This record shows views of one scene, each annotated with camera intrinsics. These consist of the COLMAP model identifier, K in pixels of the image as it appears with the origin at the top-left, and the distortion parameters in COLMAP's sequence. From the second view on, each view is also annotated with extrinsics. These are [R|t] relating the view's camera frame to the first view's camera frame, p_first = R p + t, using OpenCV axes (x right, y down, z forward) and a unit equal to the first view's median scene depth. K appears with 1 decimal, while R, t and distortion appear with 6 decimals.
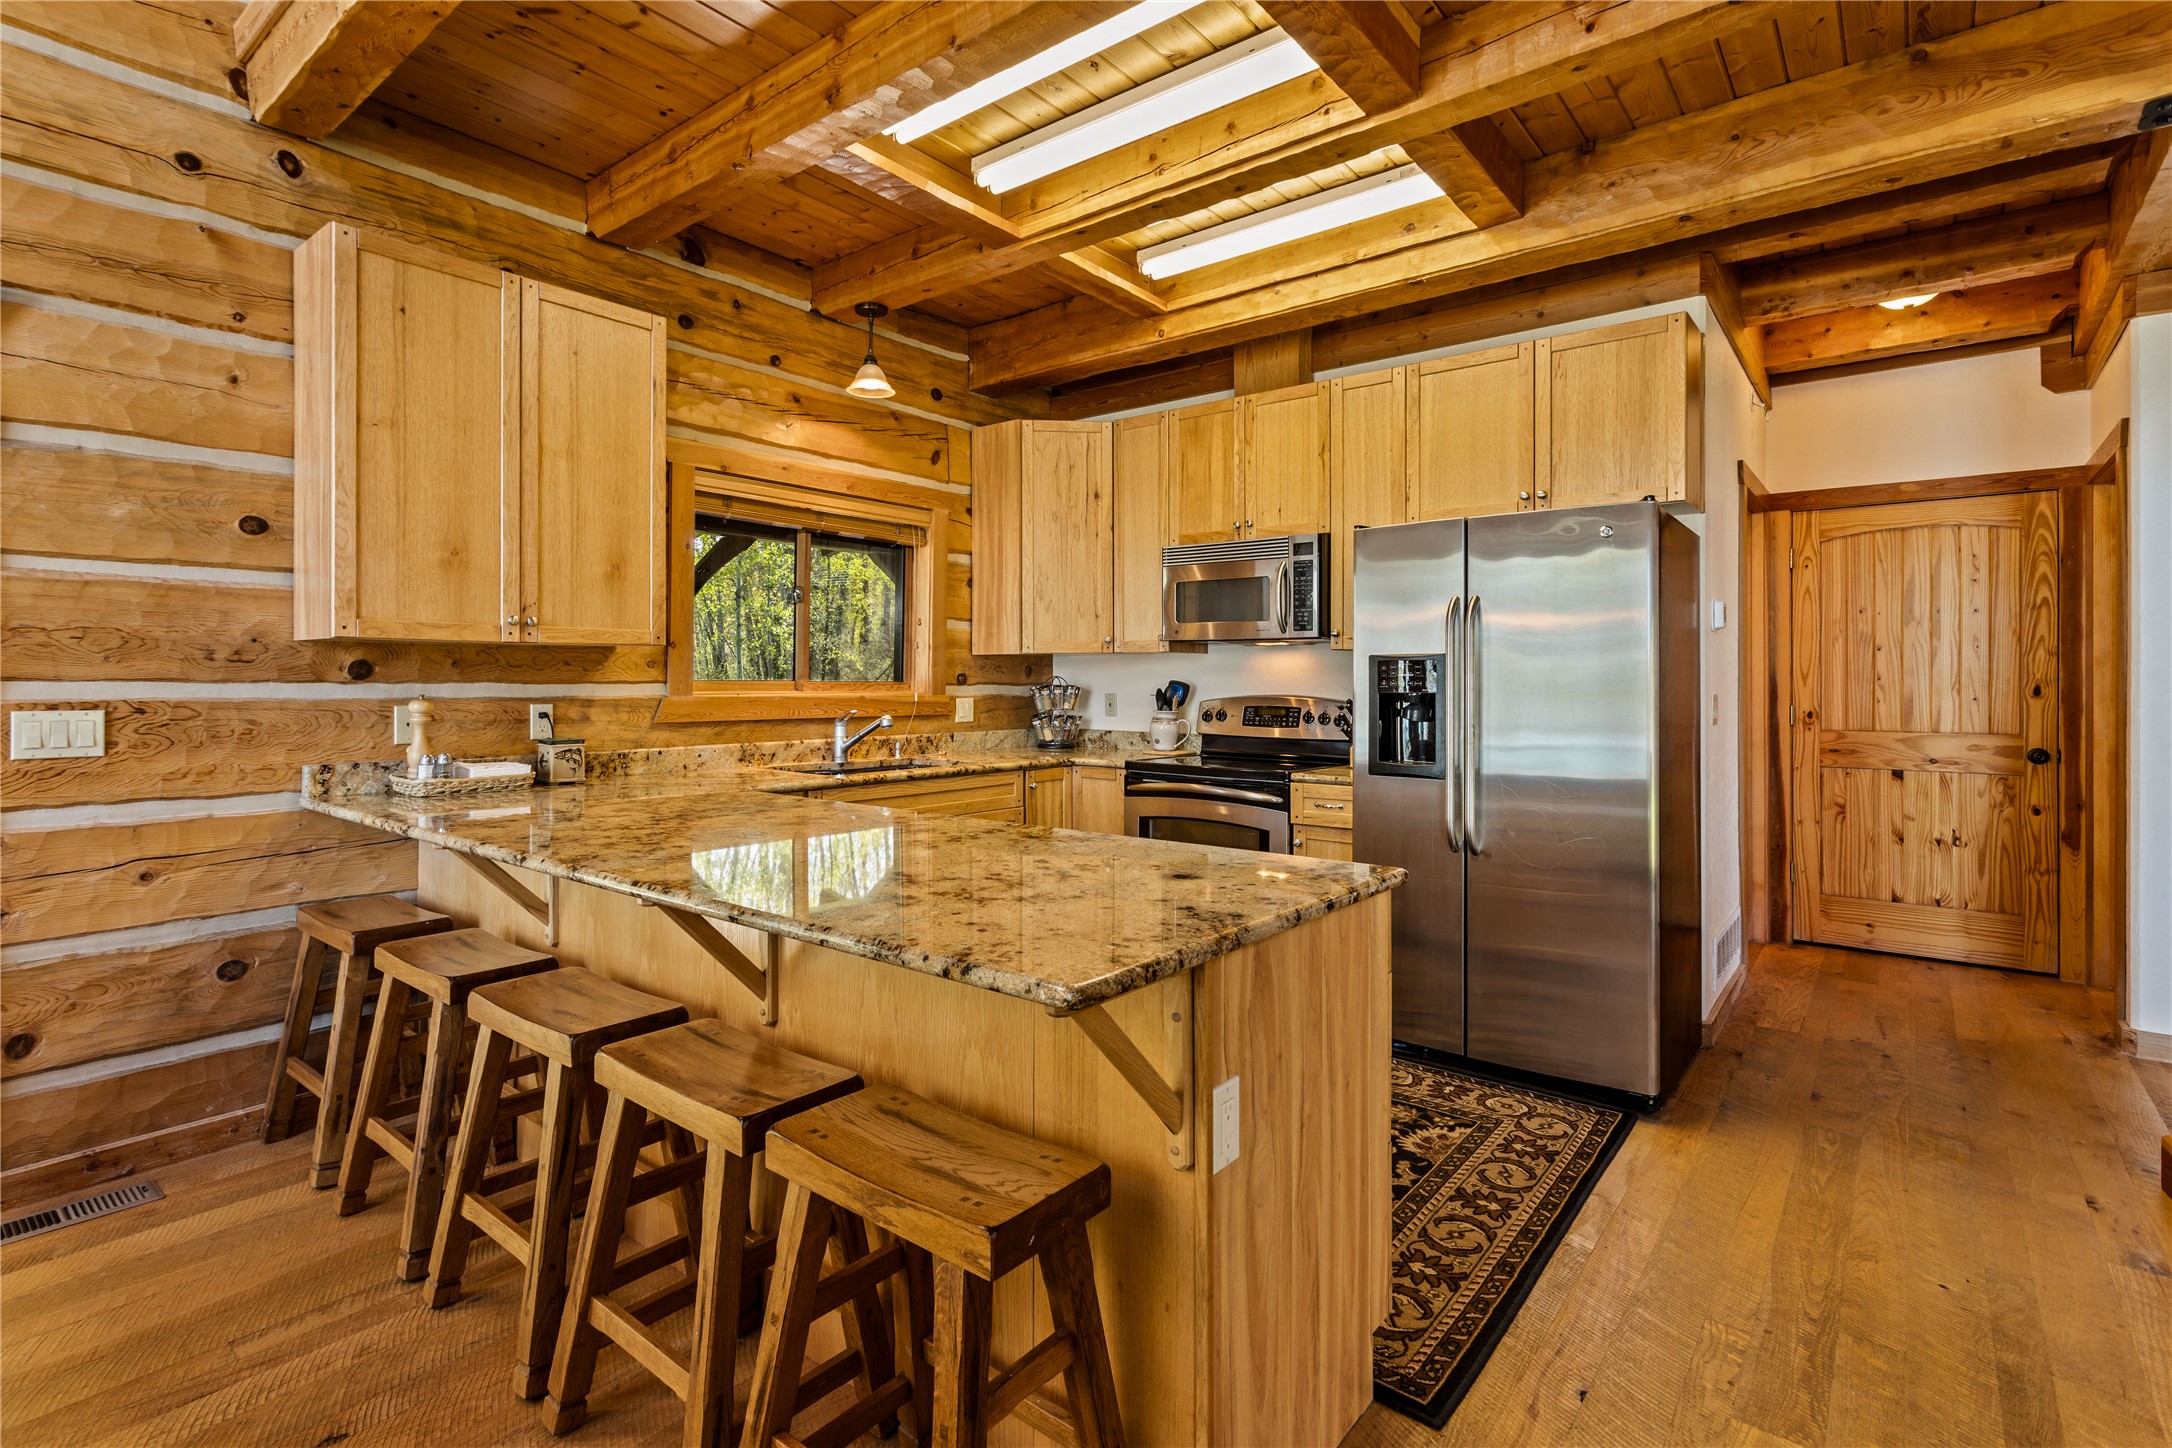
lens RADIAL K [[1037.6, 0, 1065.9], [0, 1037.6, 686.1], [0, 0, 1]] dist [0.002879, 0.000631]
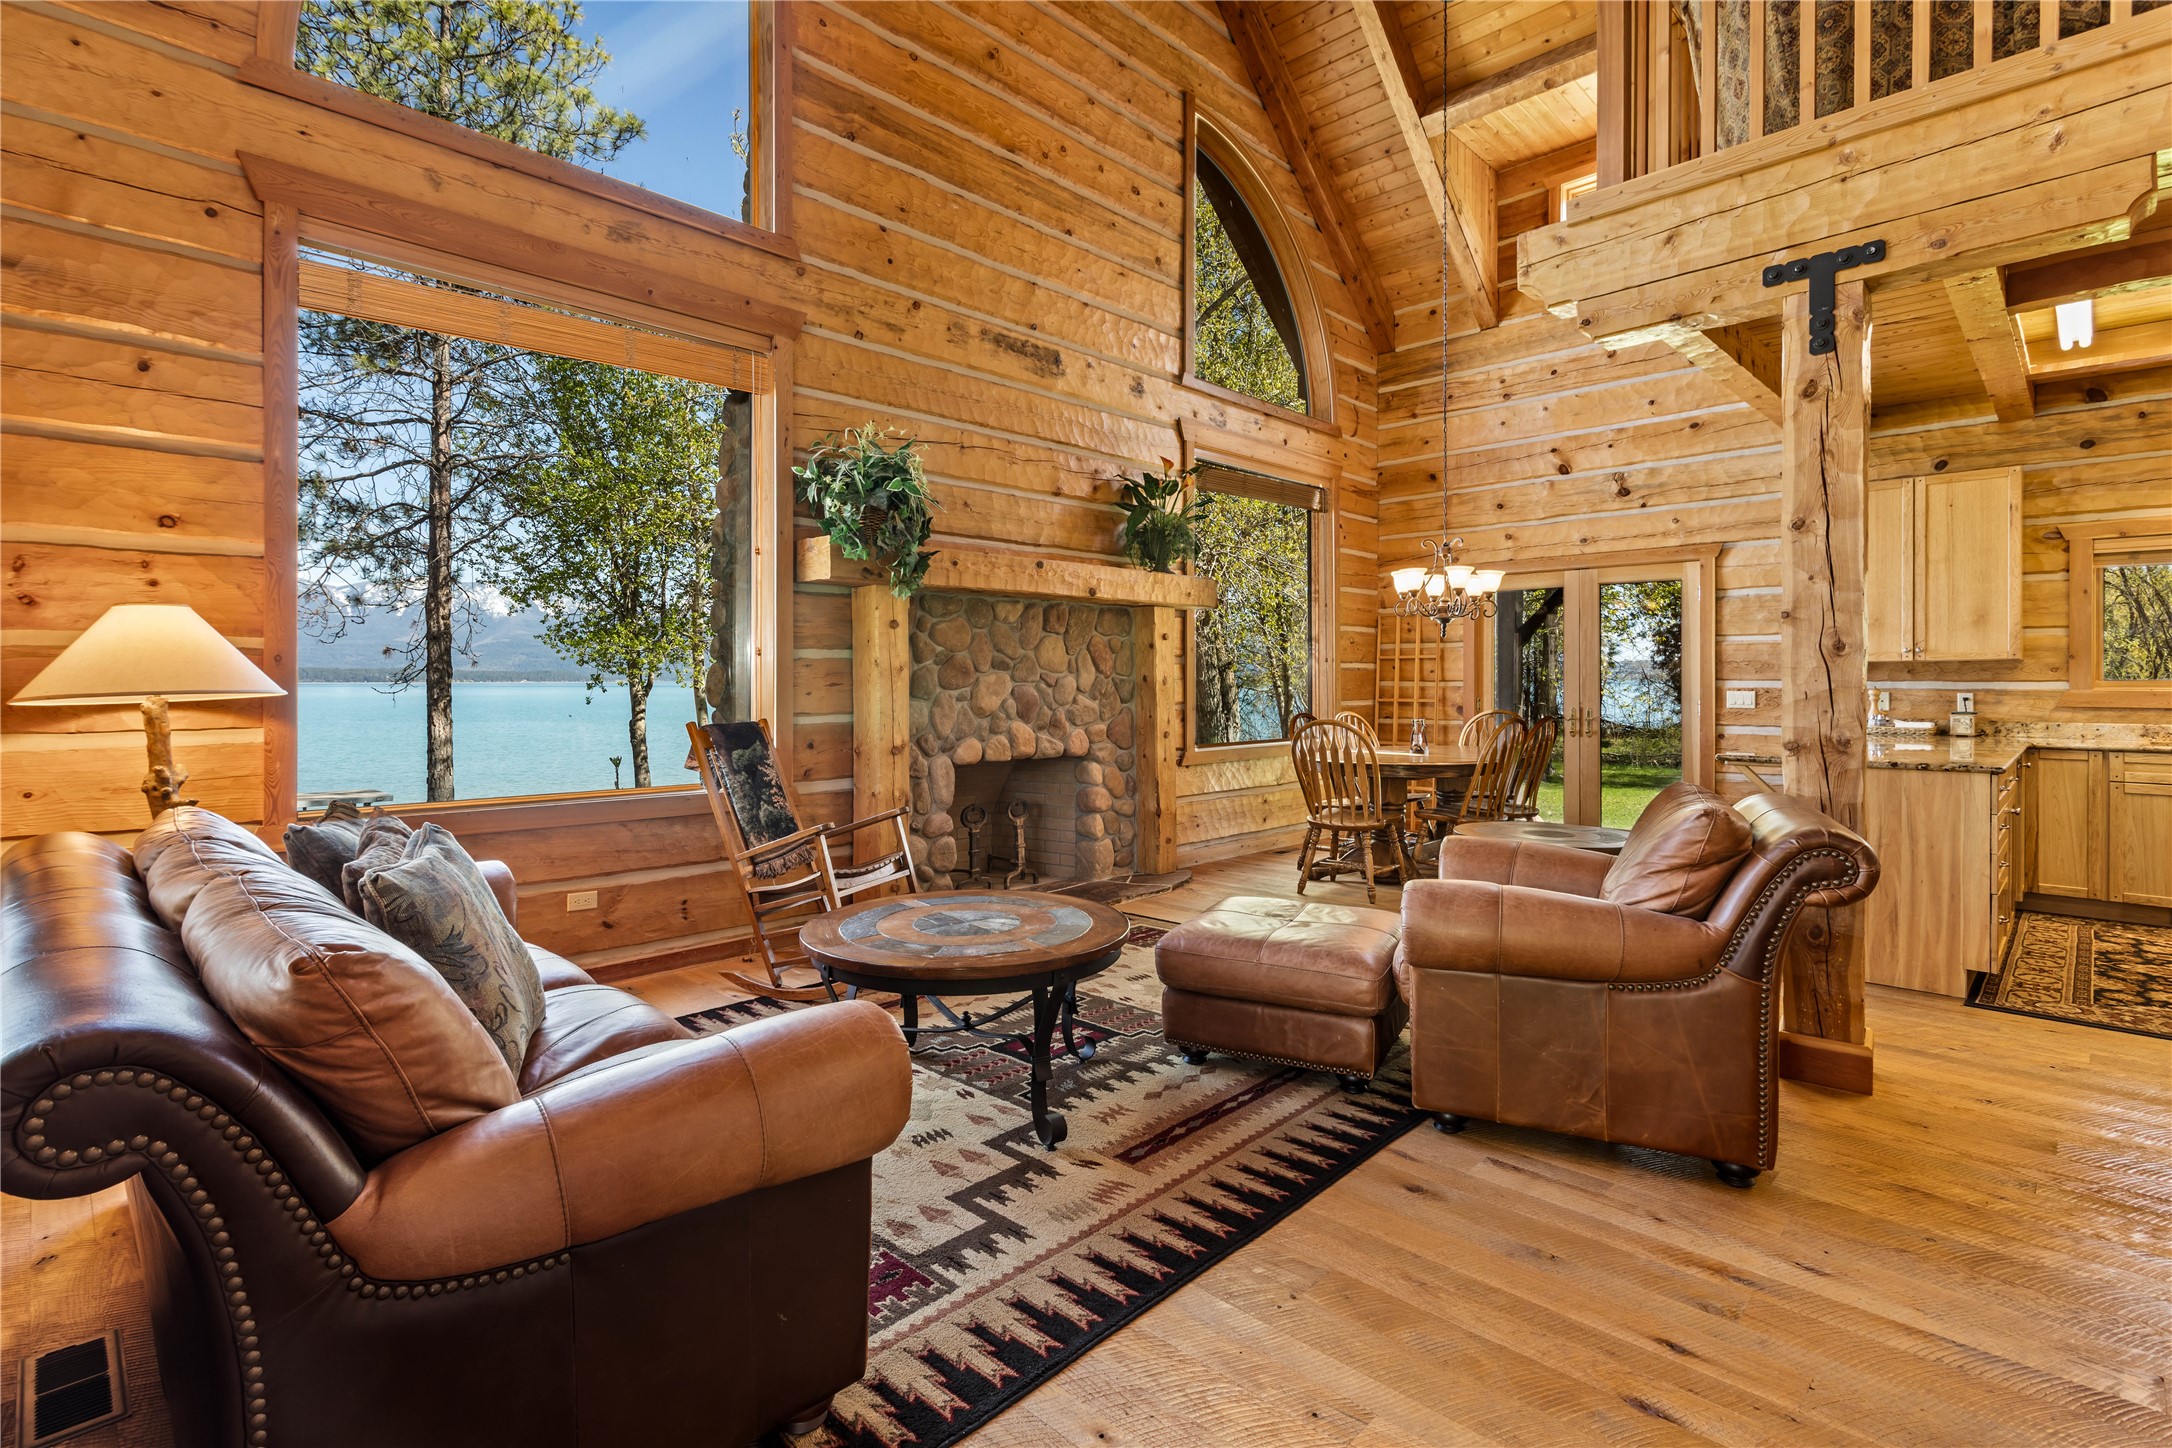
lens RADIAL K [[1037.6, 0, 1070.0], [0, 1037.6, 685.2], [0, 0, 1]] dist [0.002879, 0.000631]
pose [[-0.093407, 0.000767, -0.995628, 1.507461], [-0.006358, 0.999979, 0.001367, 0.011955], [0.995608, 0.006458, -0.093400, -0.398745]]
